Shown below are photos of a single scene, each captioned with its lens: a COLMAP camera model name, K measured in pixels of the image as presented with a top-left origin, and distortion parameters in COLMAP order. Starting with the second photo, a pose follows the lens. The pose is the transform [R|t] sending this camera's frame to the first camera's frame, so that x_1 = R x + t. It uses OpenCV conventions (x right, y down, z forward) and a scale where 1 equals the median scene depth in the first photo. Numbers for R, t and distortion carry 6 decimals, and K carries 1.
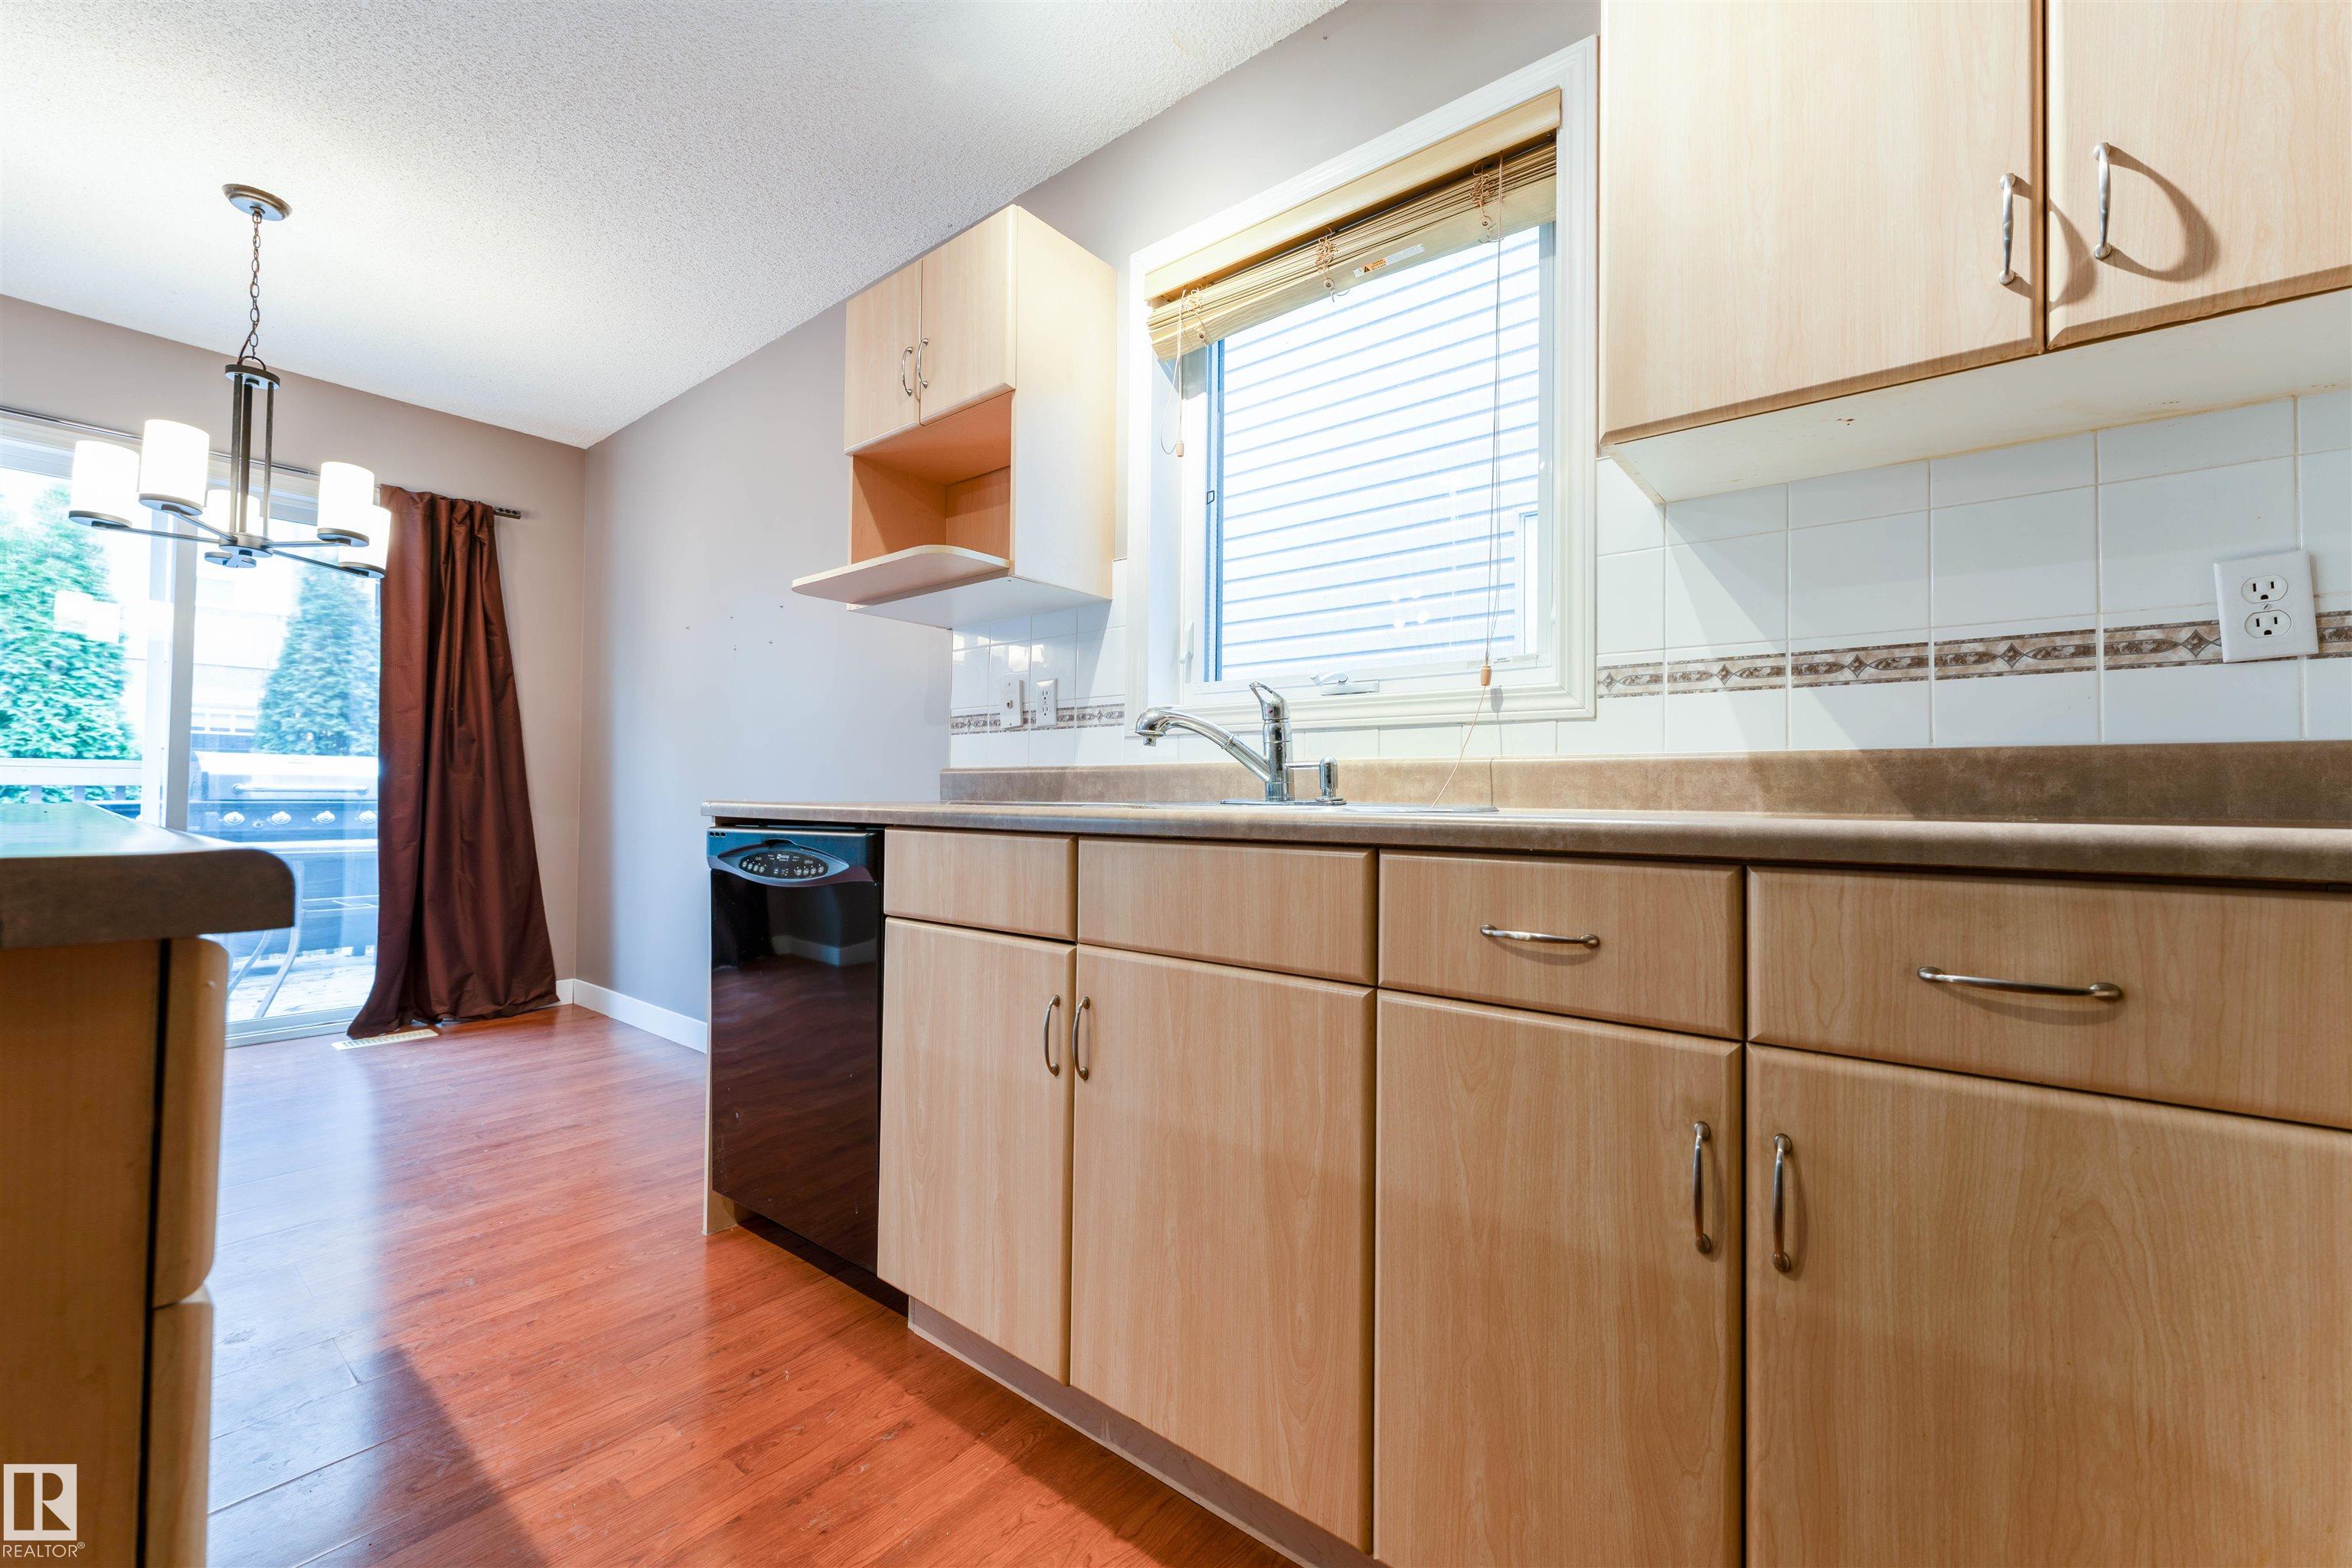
lens RADIAL K [[934.9, 0, 1177.2], [0, 934.9, 778.5], [0, 0, 1]] dist [0.001559, -0.000265]
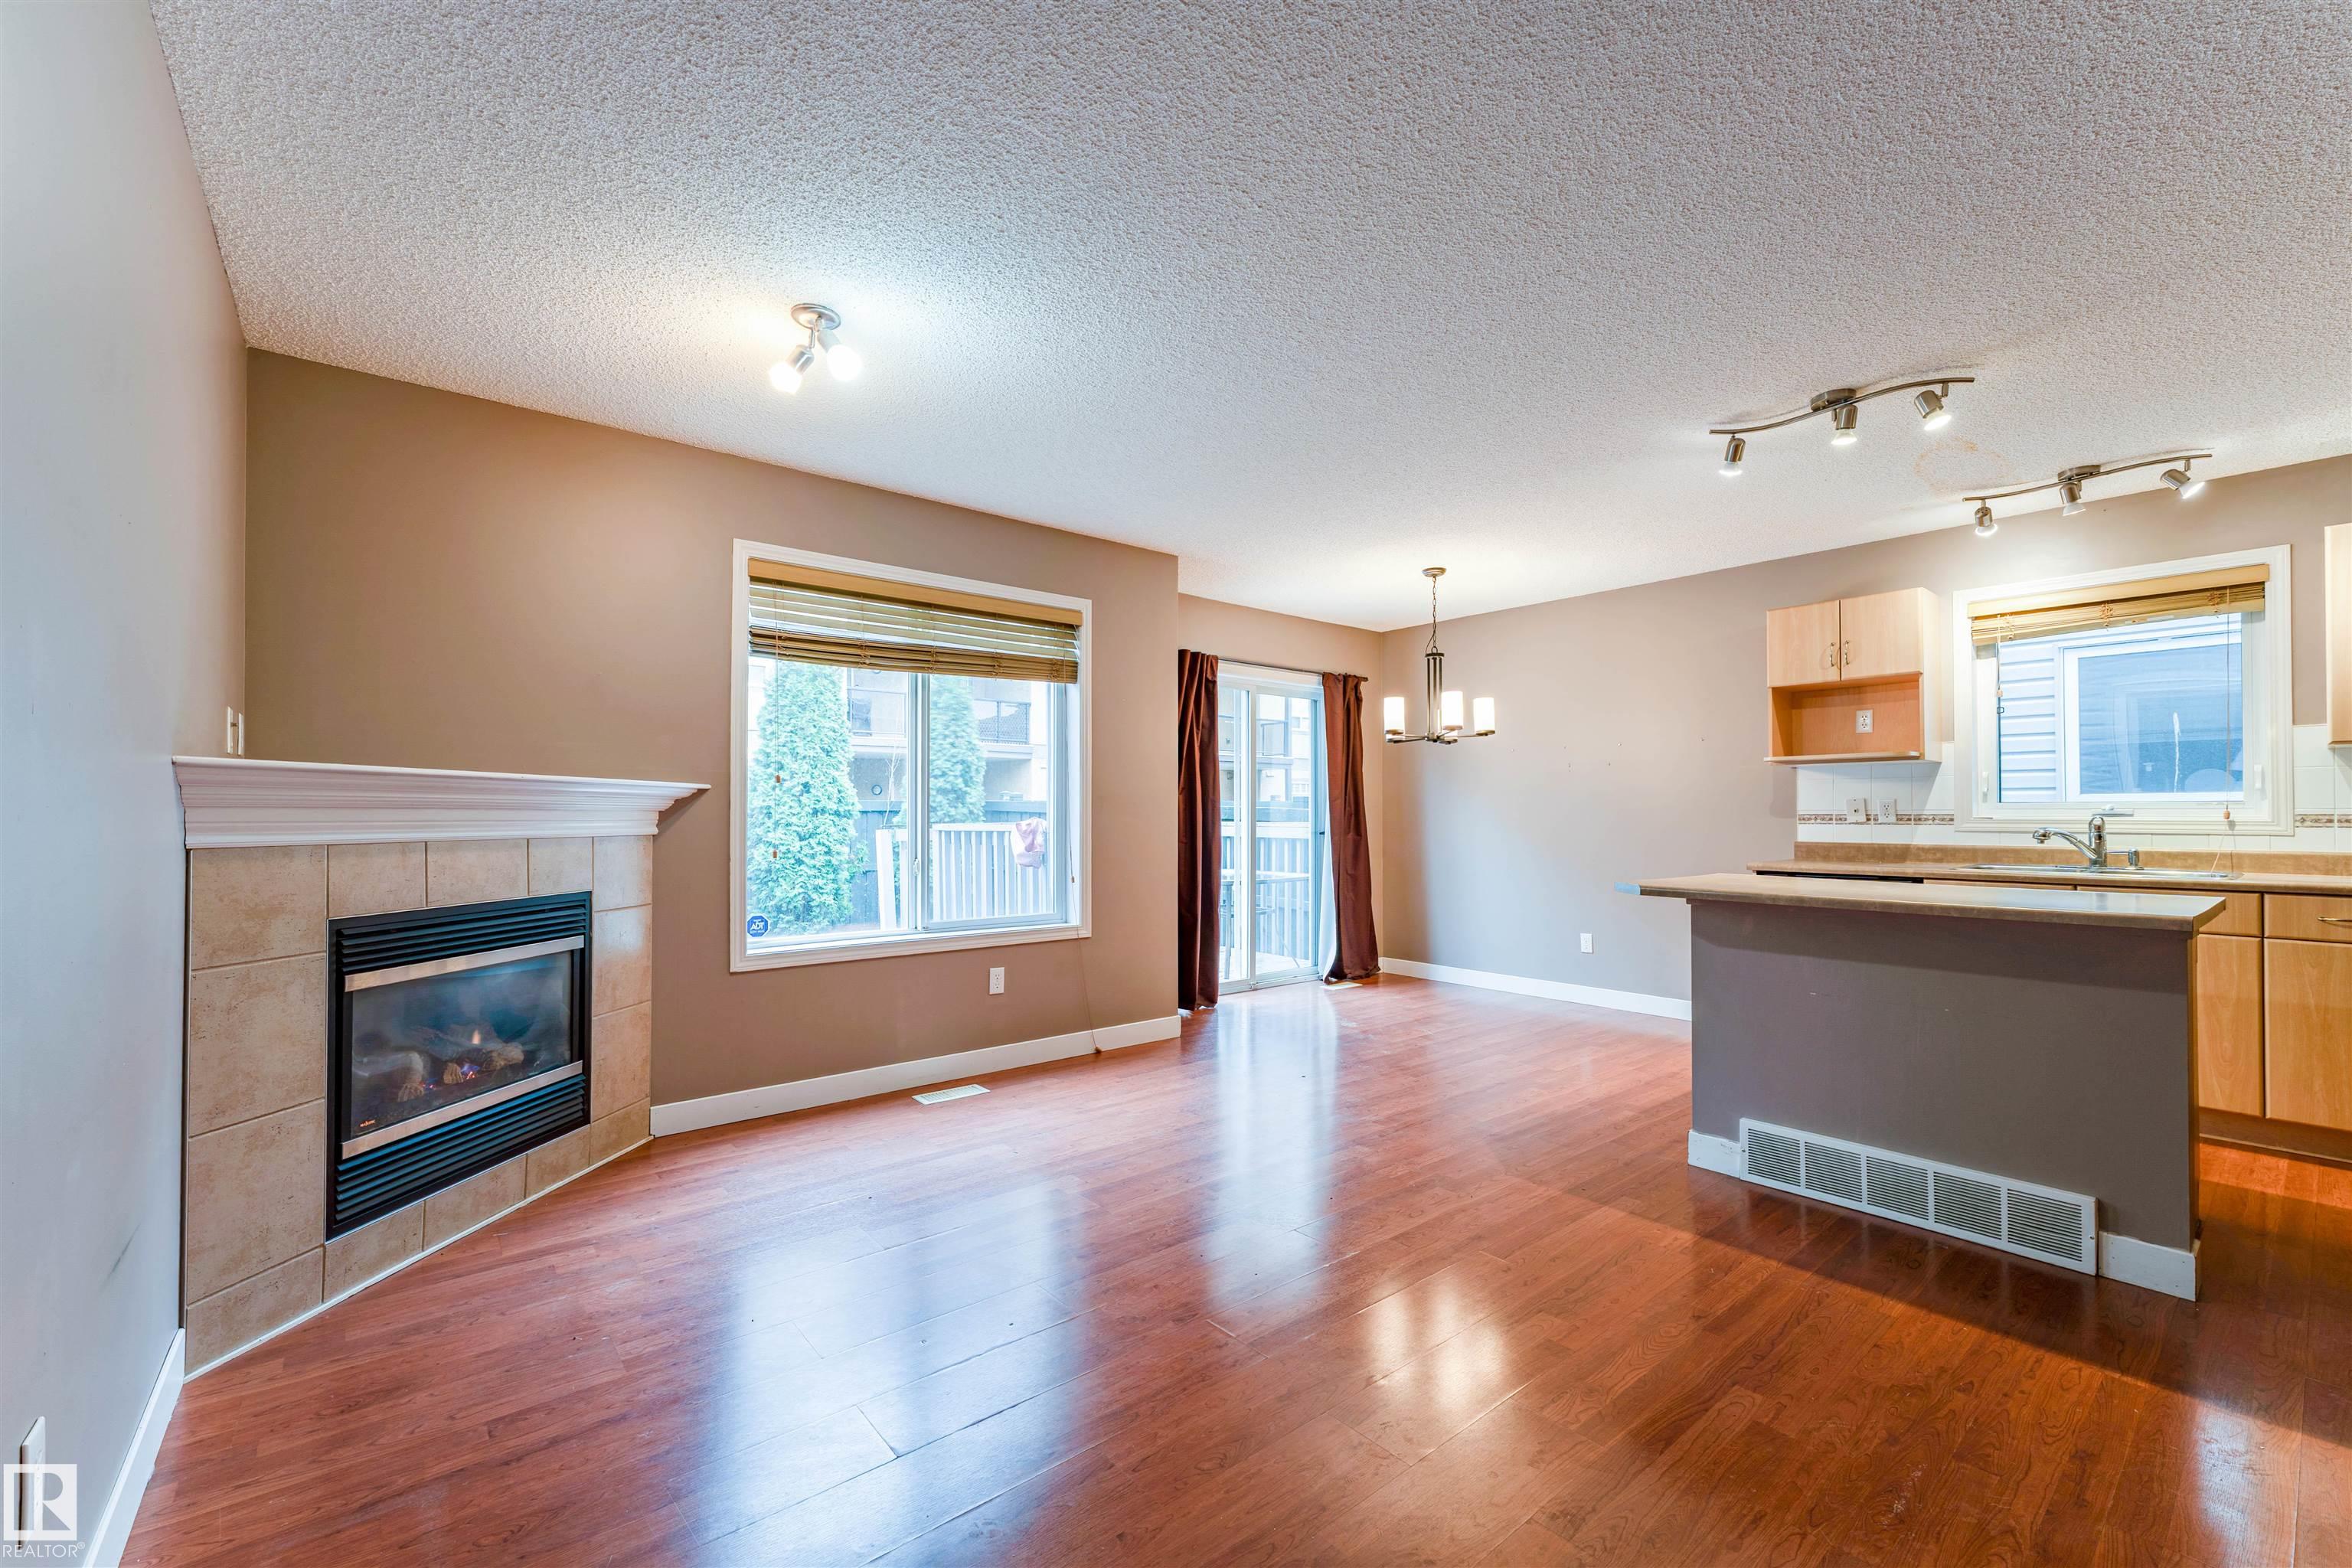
lens RADIAL K [[951.3, 0, 1169.2], [0, 951.3, 803.8], [0, 0, 1]] dist [0.001683, -0.000268]
pose [[0.979367, -0.012233, -0.201717, -1.590432], [0.014293, 0.999860, 0.008758, -0.176754], [0.201582, -0.011460, 0.979405, -1.663607]]
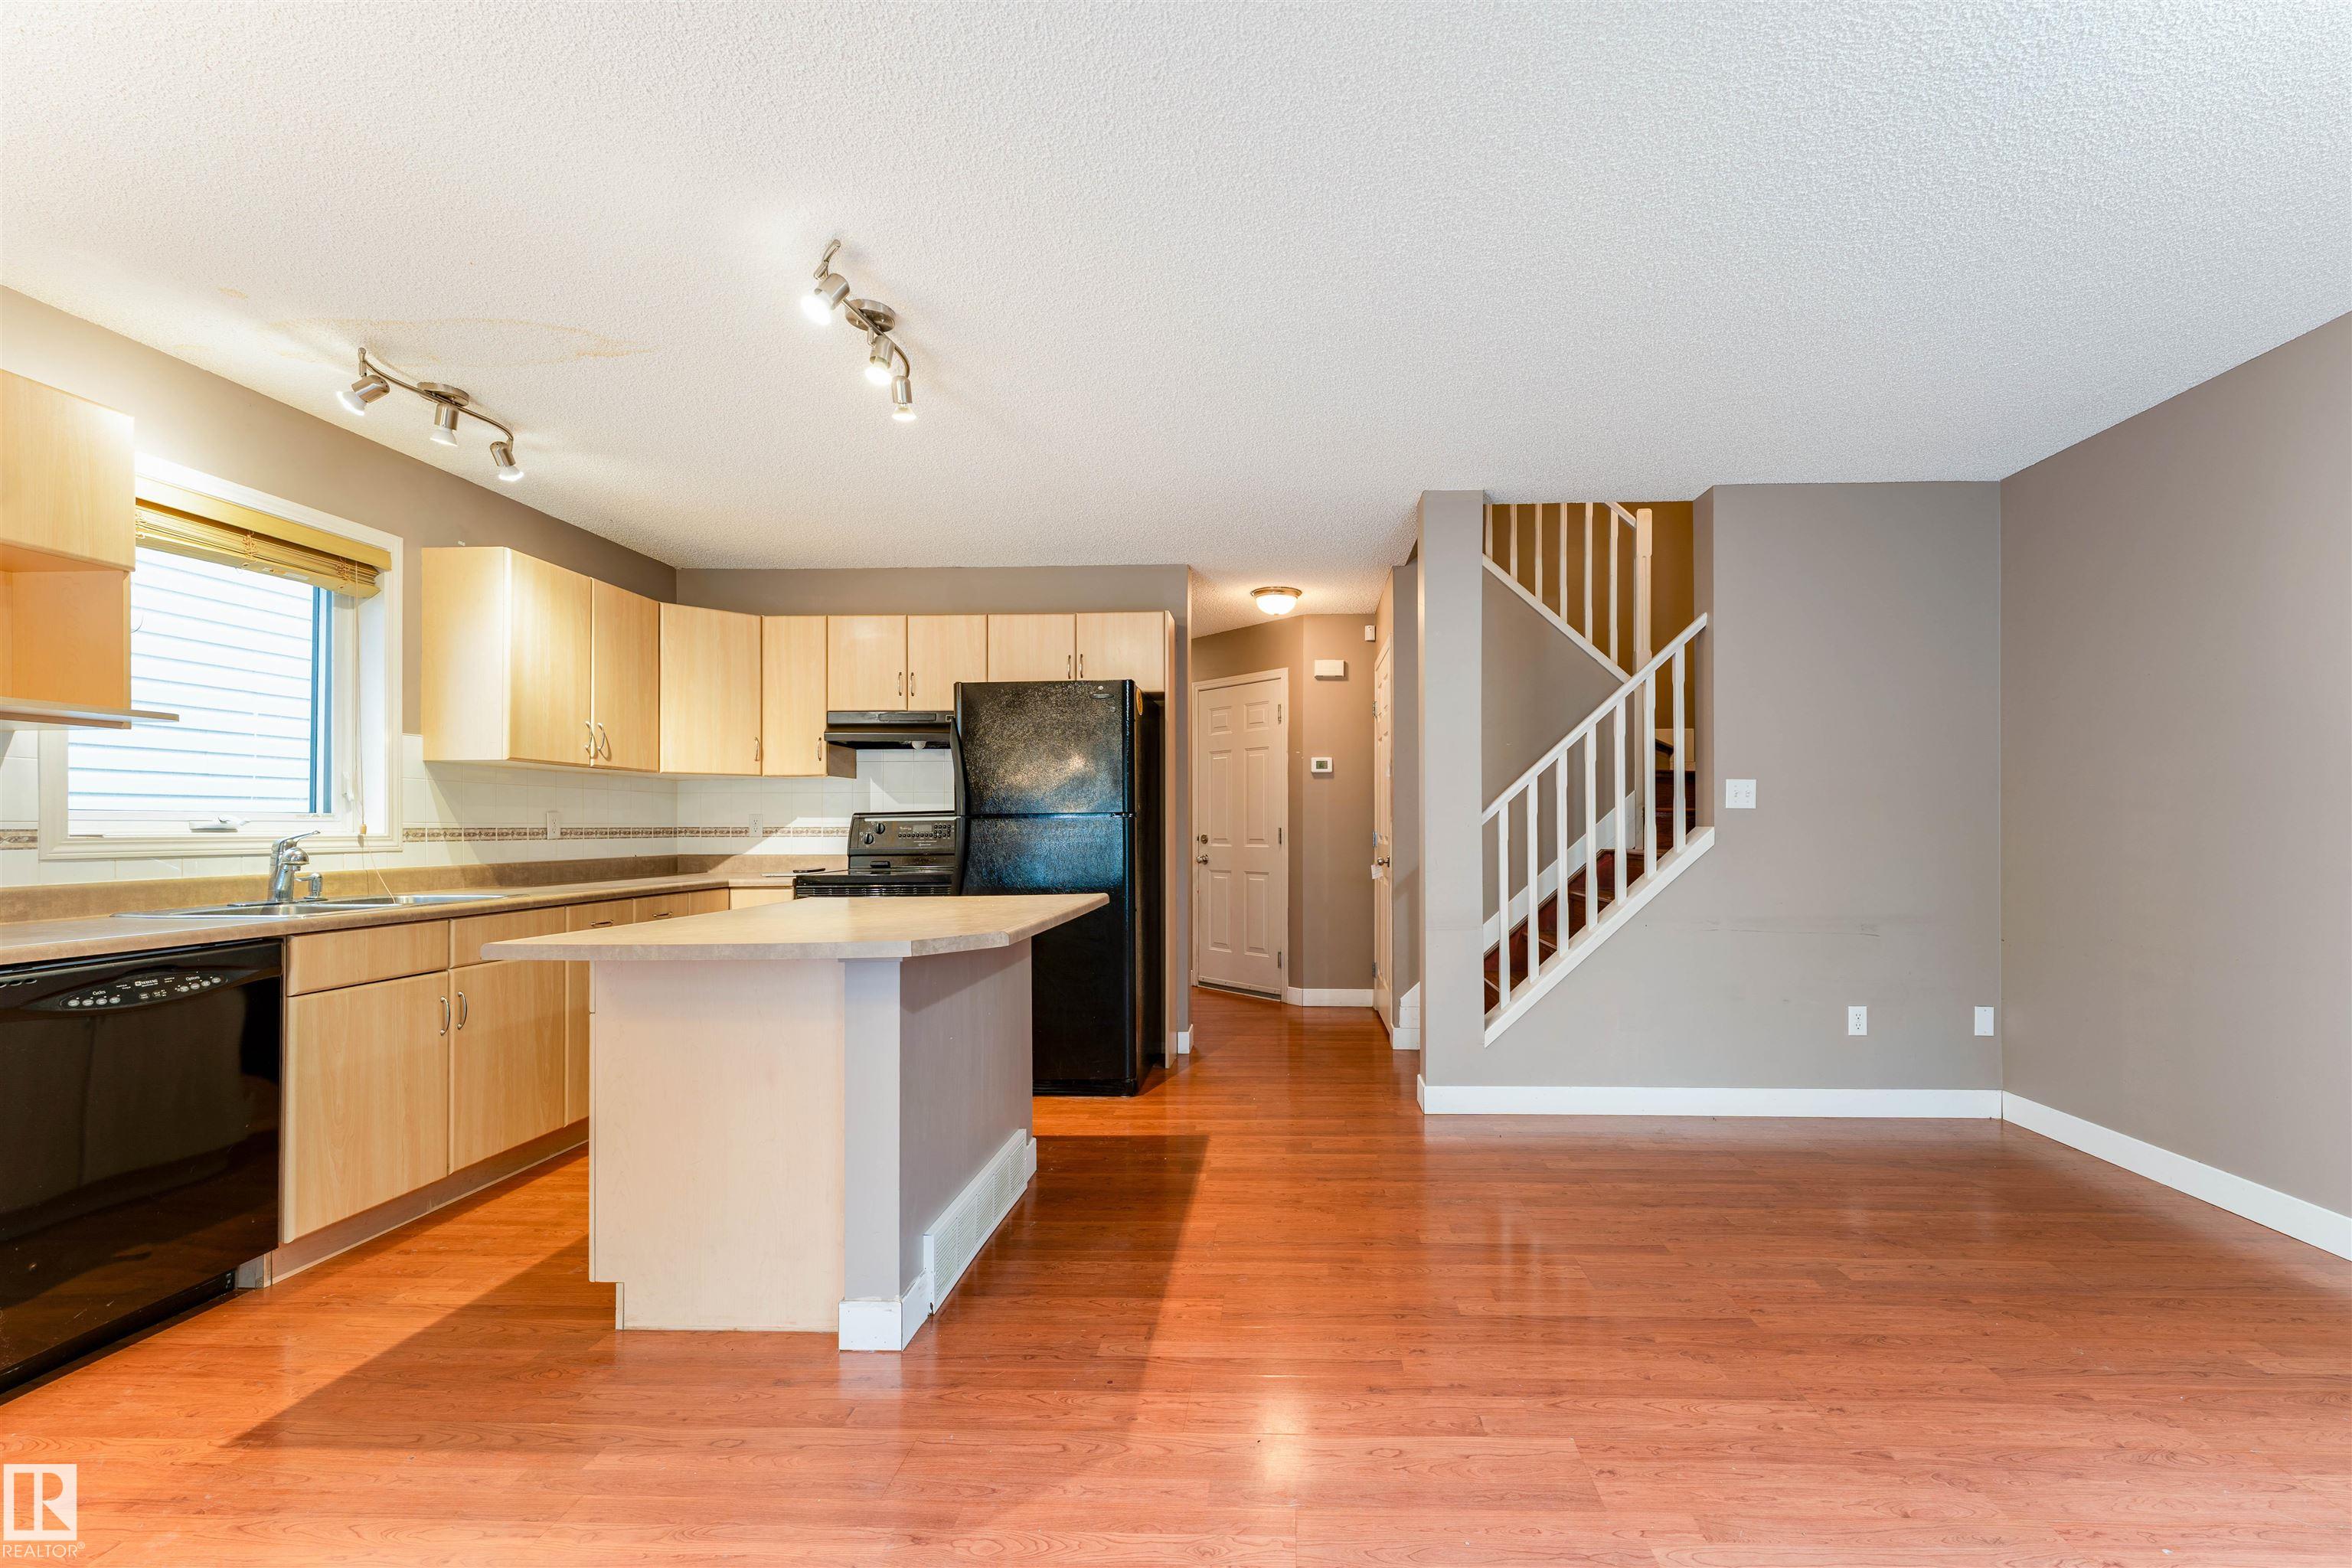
lens RADIAL K [[976.5, 0, 1256.6], [0, 976.5, 821.5], [0, 0, 1]] dist [0.001790, -0.000584]
pose [[-0.603952, -0.004677, 0.797007, -2.242873], [-0.020973, 0.999730, -0.010027, -0.131301], [-0.796745, -0.022771, -0.603887, 0.669165]]
